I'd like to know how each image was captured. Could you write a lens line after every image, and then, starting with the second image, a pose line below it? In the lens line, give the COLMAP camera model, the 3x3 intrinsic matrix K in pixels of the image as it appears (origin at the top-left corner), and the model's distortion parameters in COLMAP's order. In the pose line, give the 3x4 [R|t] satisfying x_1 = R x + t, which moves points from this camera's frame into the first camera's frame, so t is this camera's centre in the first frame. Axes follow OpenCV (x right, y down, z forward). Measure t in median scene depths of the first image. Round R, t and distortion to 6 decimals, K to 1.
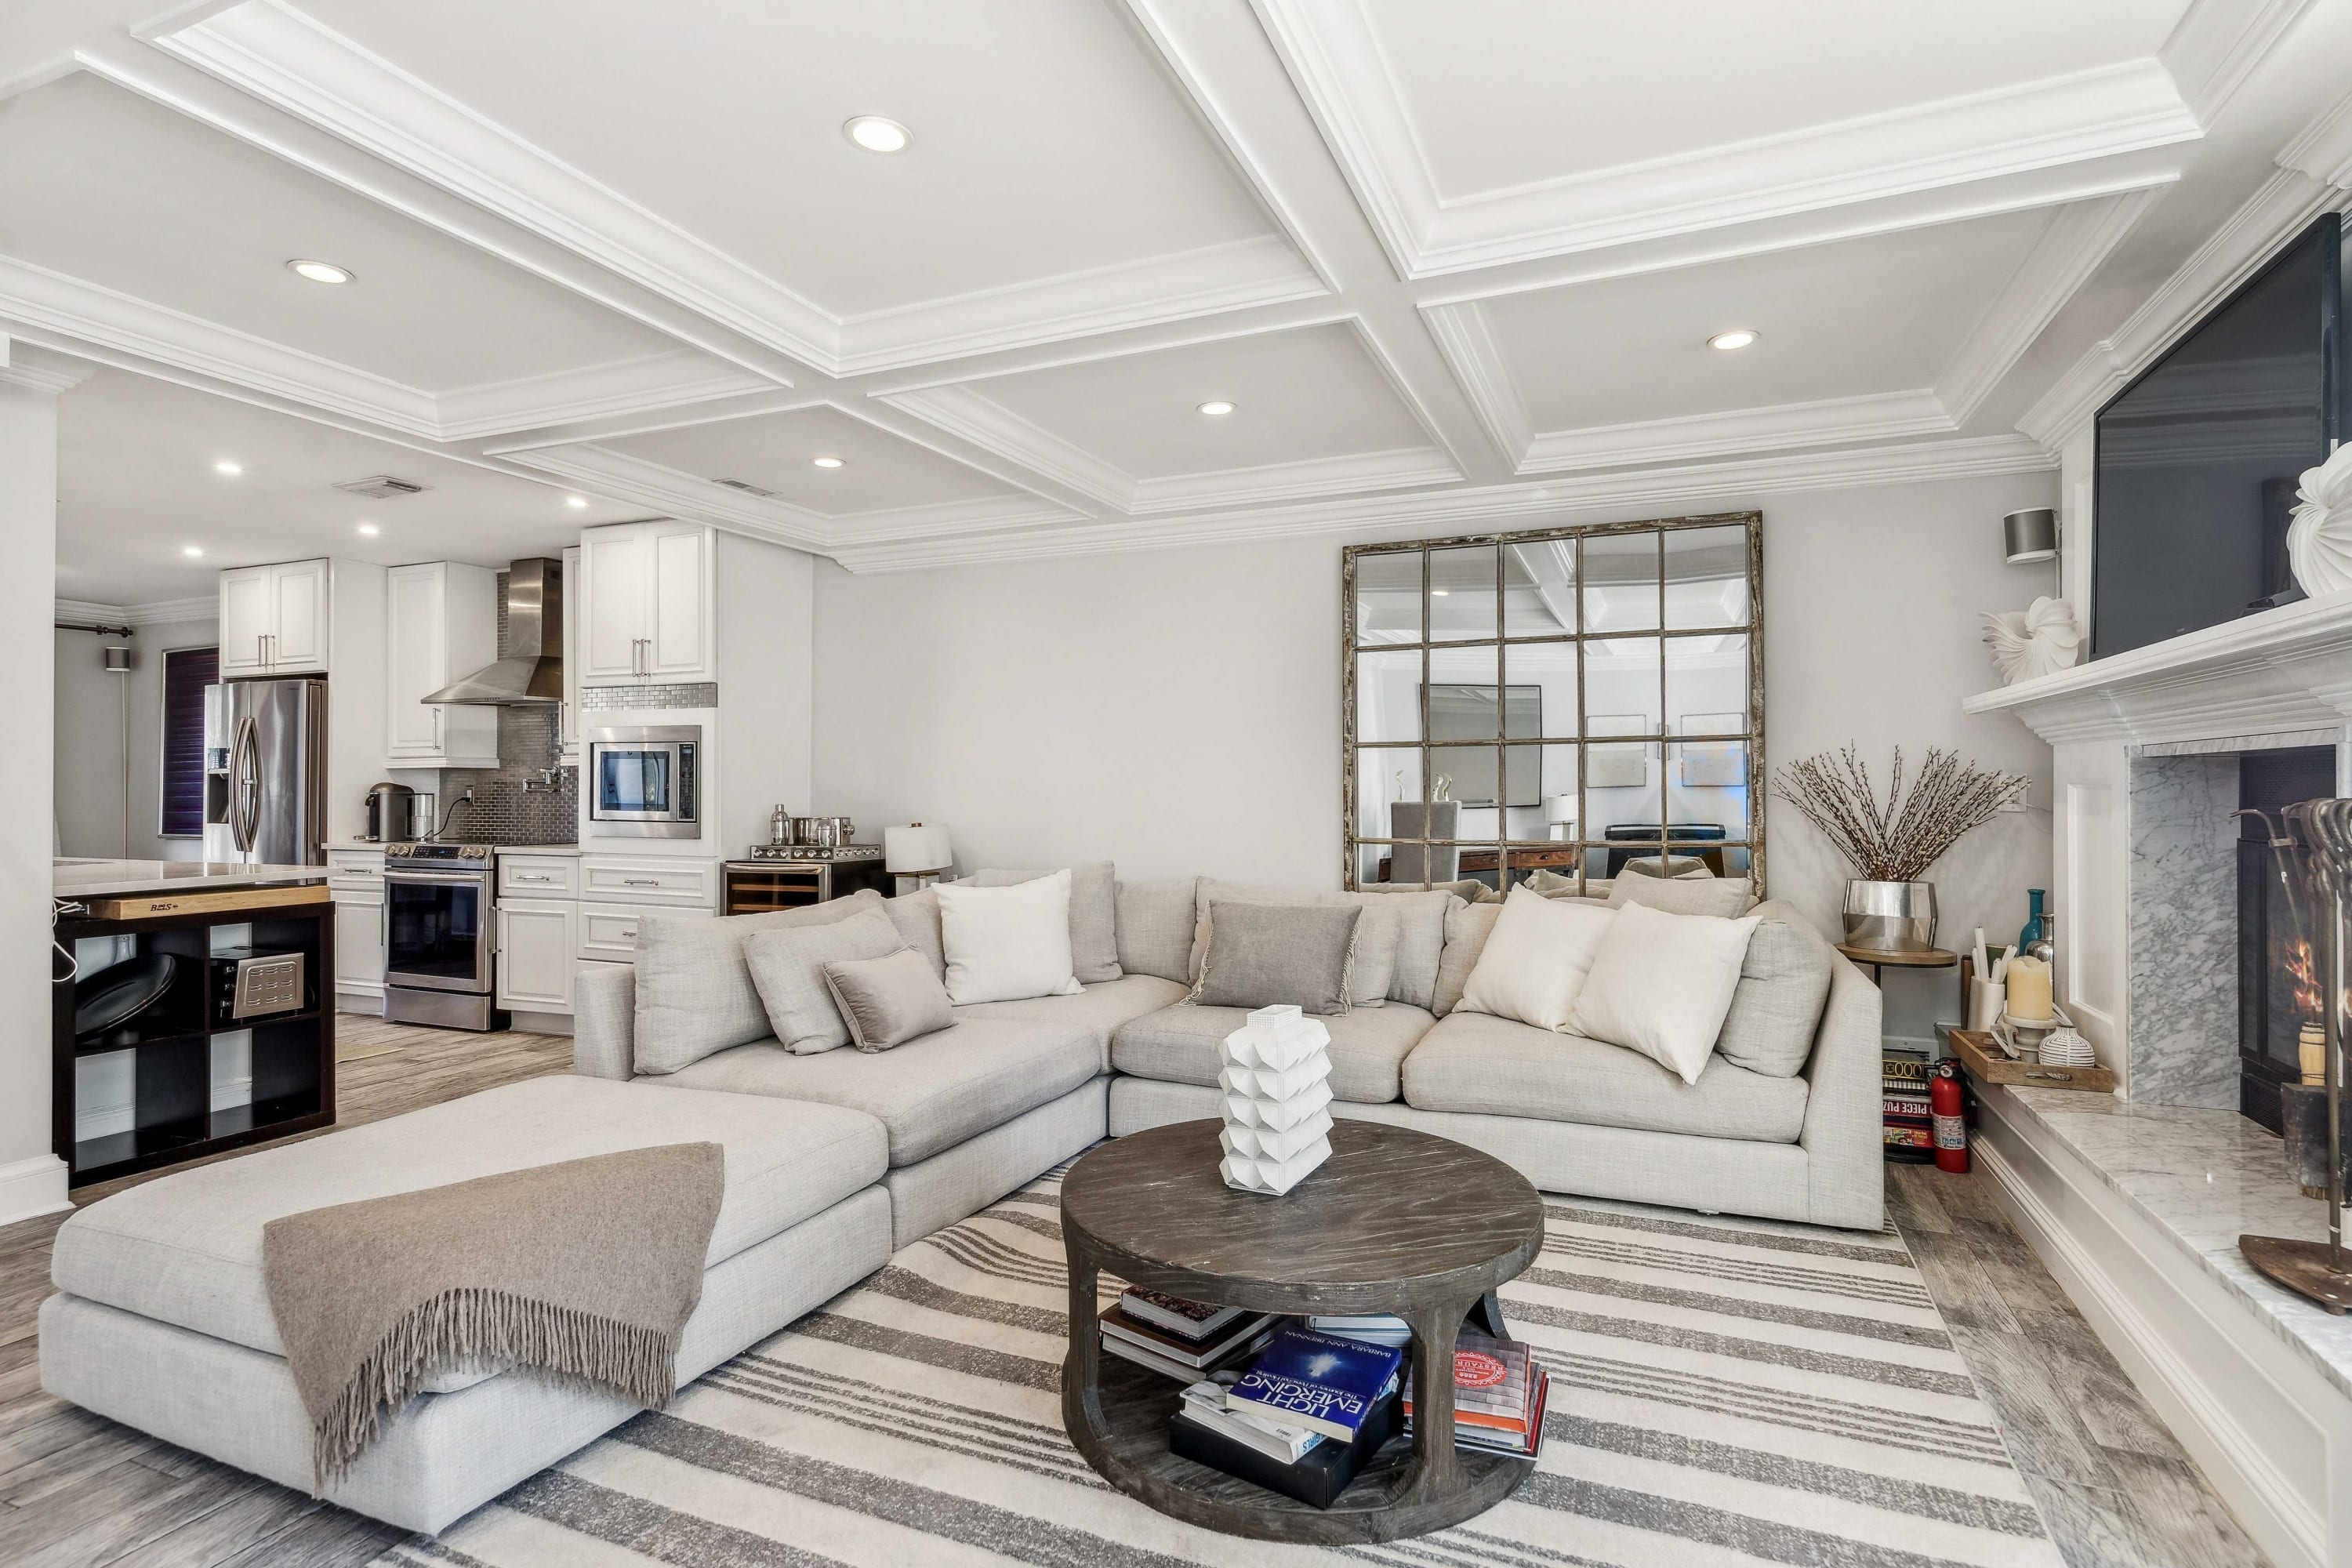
lens RADIAL K [[1179.5, 0, 1173.9], [0, 1179.5, 775.2], [0, 0, 1]] dist [0.002292, -0.000404]
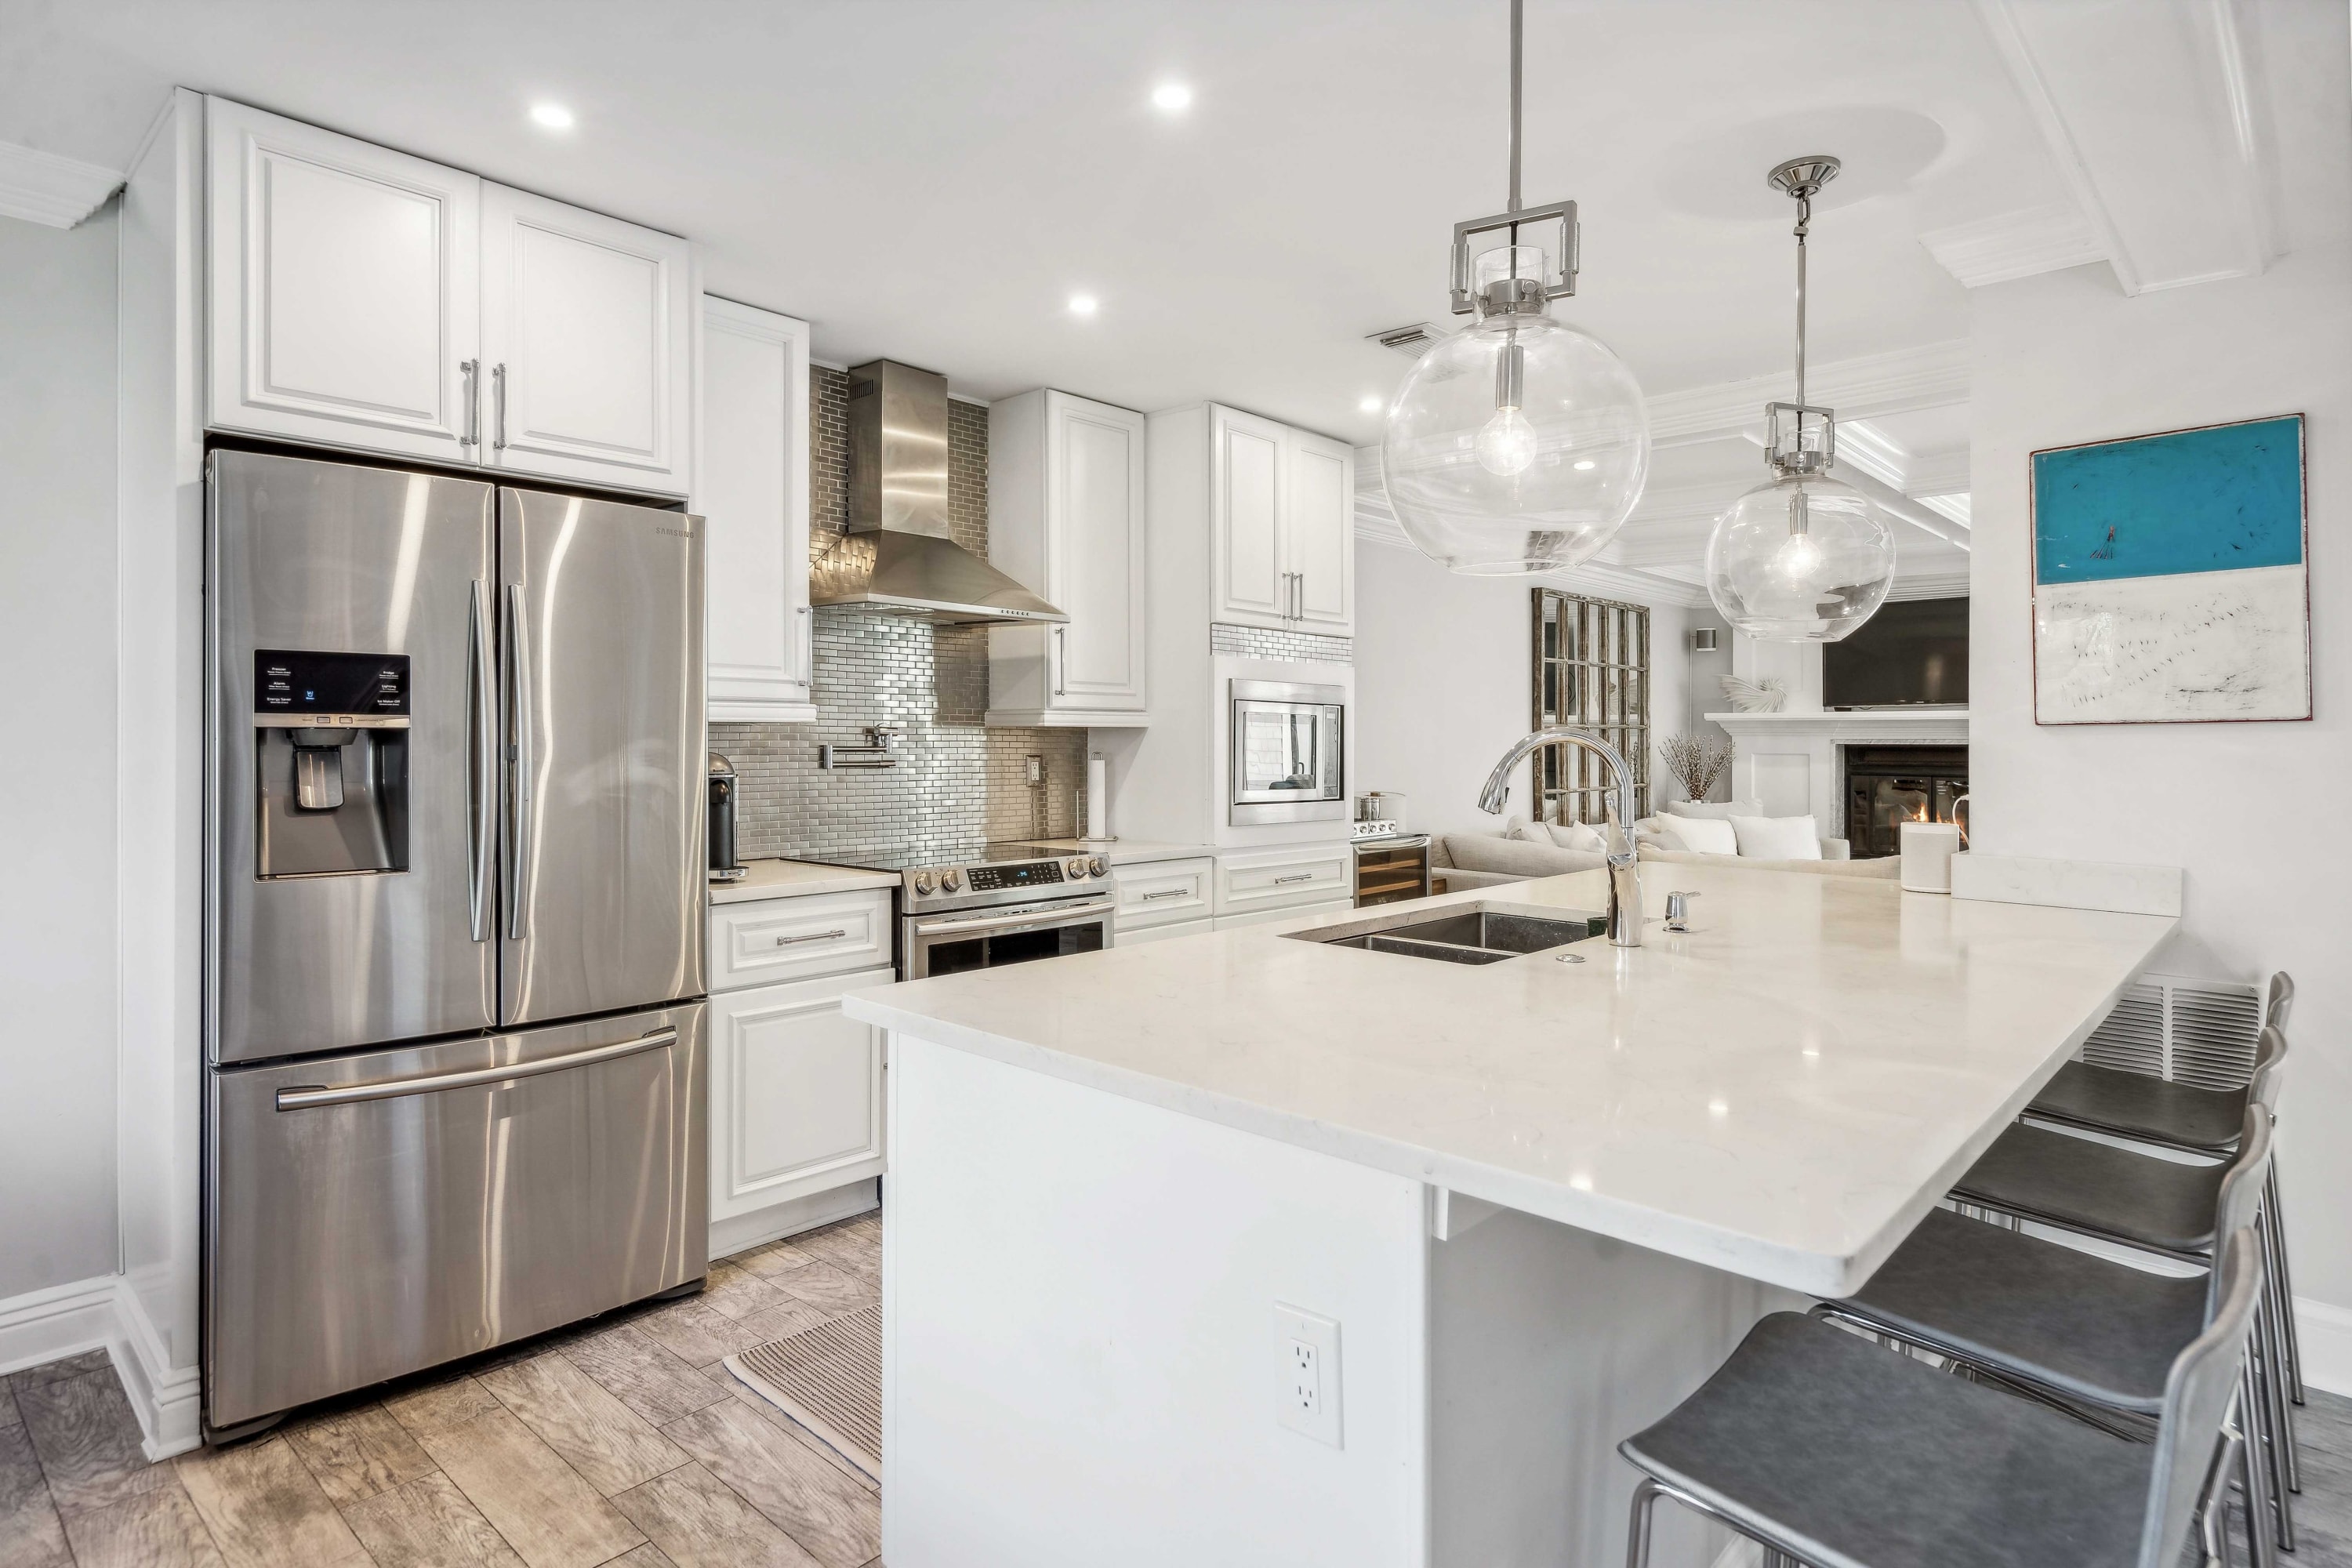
lens RADIAL K [[1248.0, 0, 1185.0], [0, 1248.0, 728.9], [0, 0, 1]] dist [0.001696, 0.001217]
pose [[0.345418, 0.011692, 0.938376, -1.090197], [-0.014392, 0.999871, -0.007160, -0.002472], [-0.938339, -0.011031, 0.345541, 0.669352]]
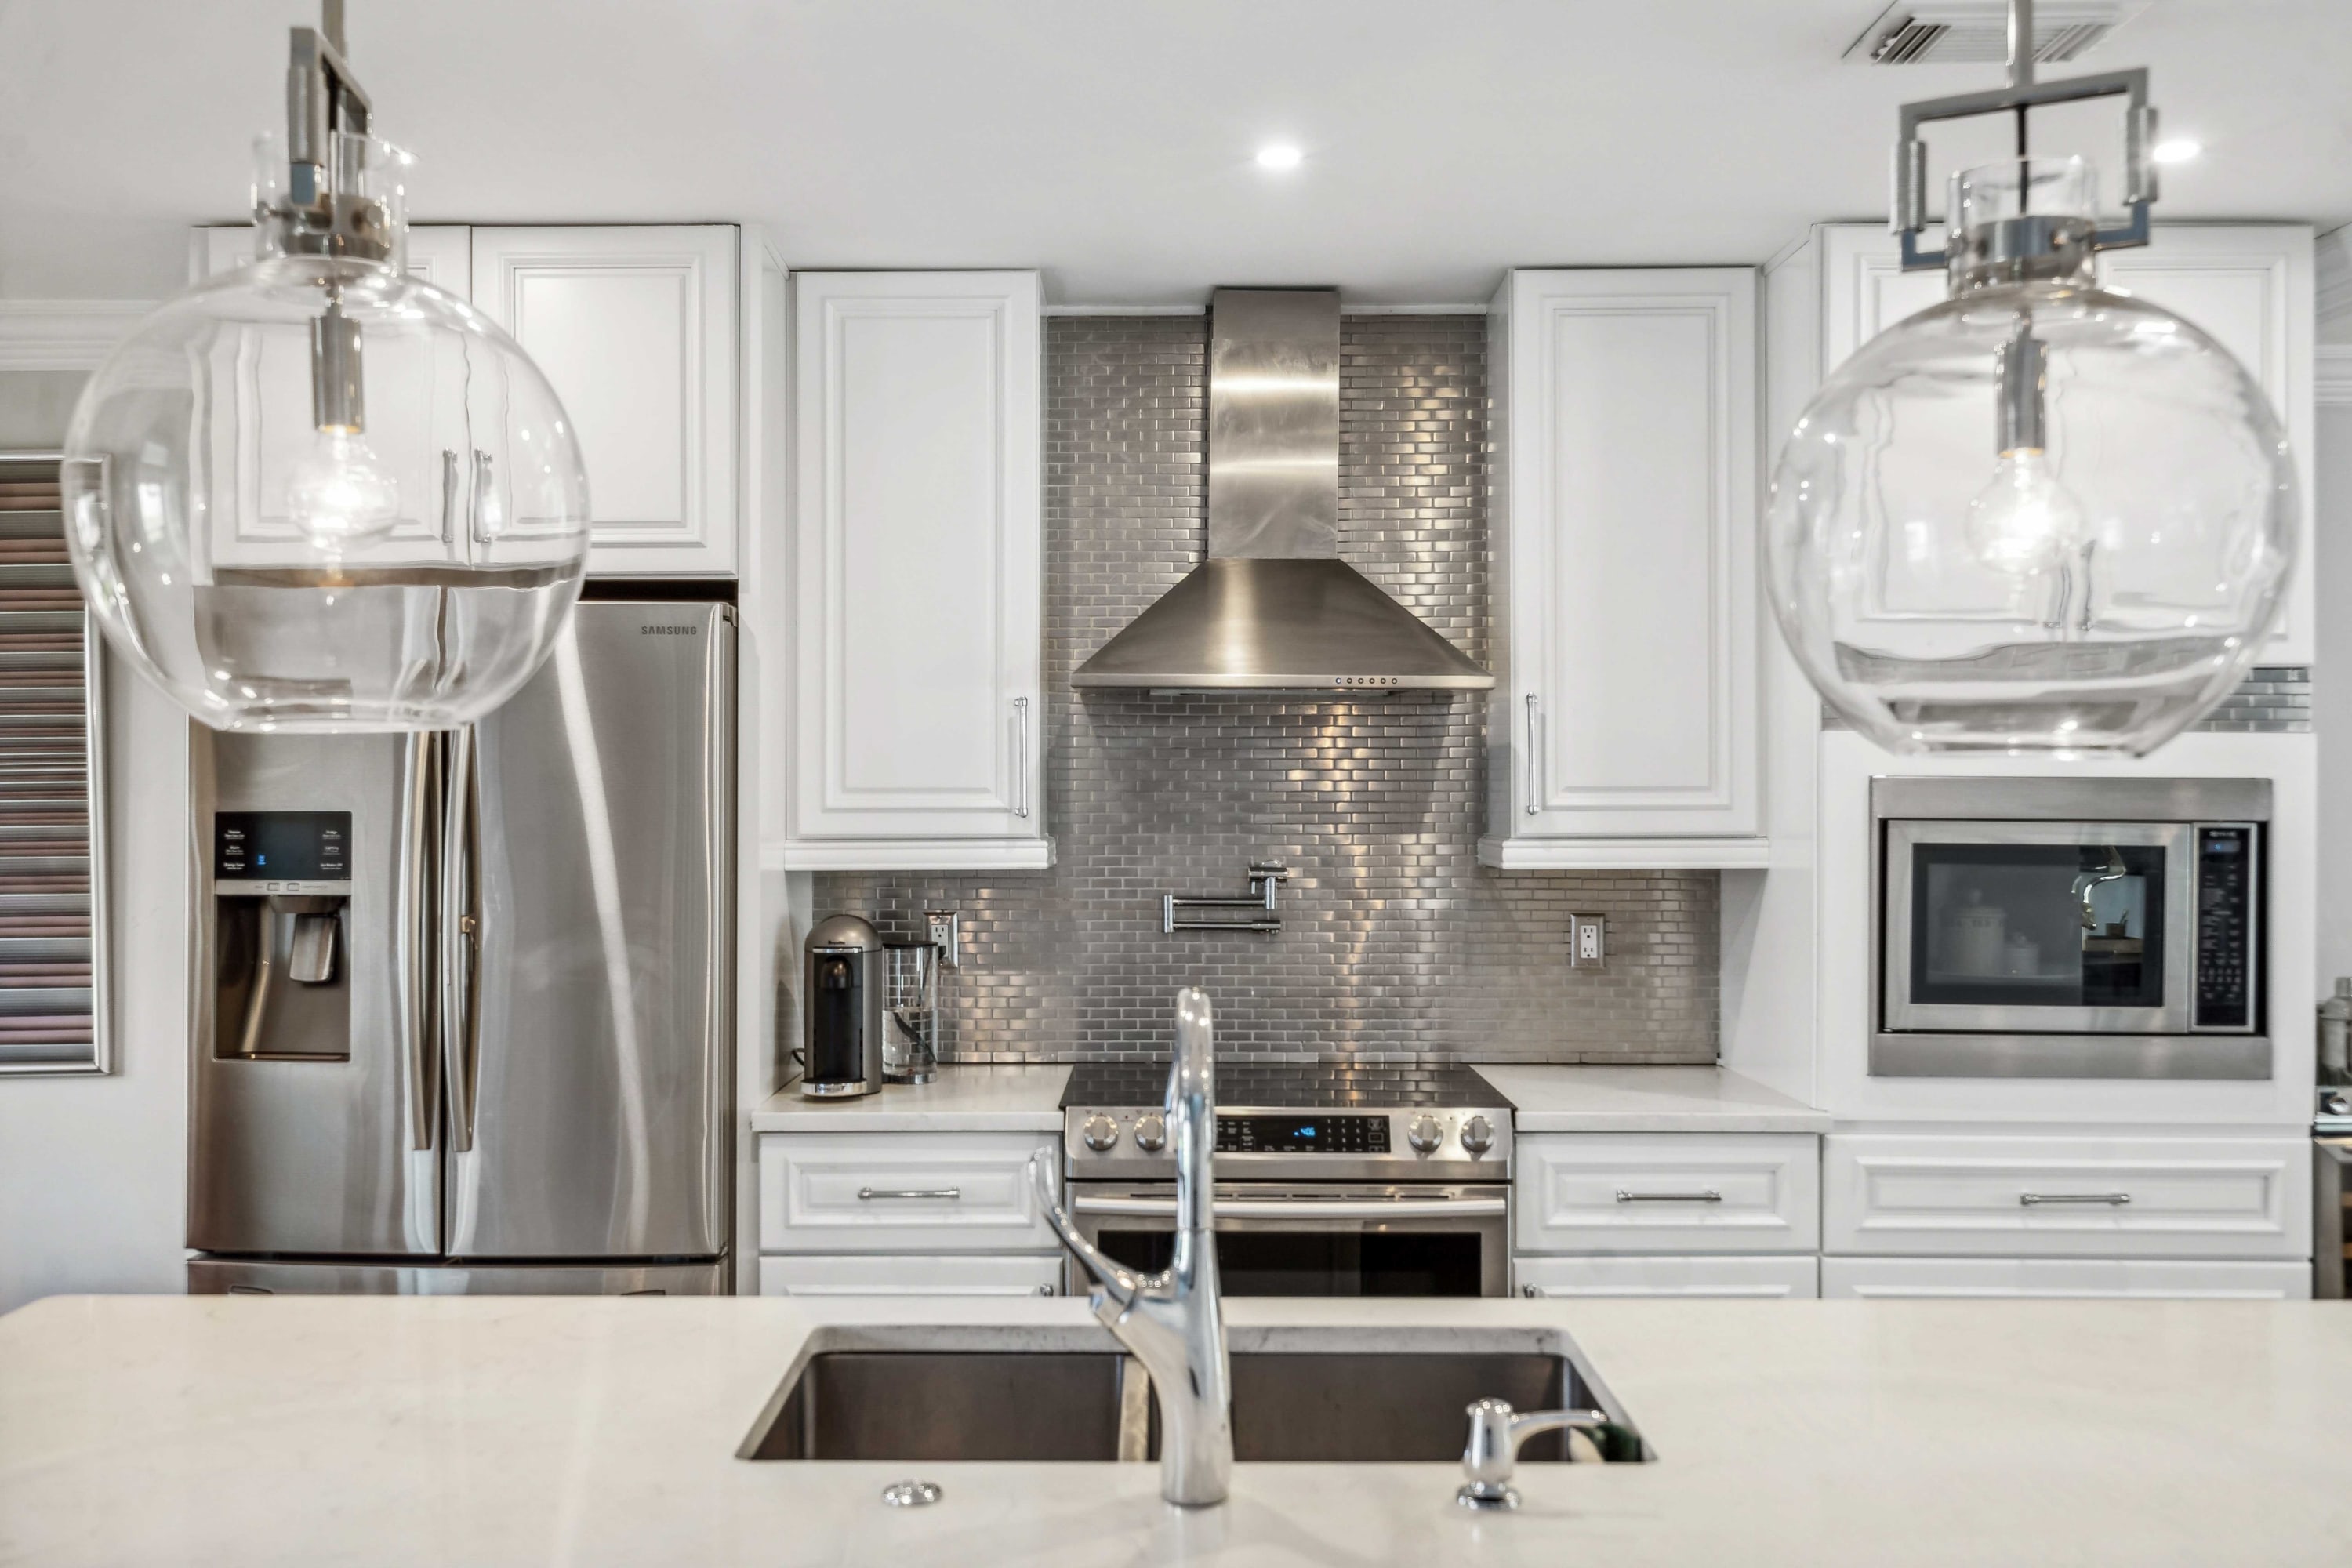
lens RADIAL K [[2024.9, 0, 1176.0], [0, 2024.9, 784.0], [0, 0, 1]] dist [0.007671, 0.001297]
pose [[0.924365, 0.003852, 0.381491, -0.818903], [-0.005776, 0.999976, 0.003898, -0.034633], [-0.381467, -0.005807, 0.924364, 0.446139]]
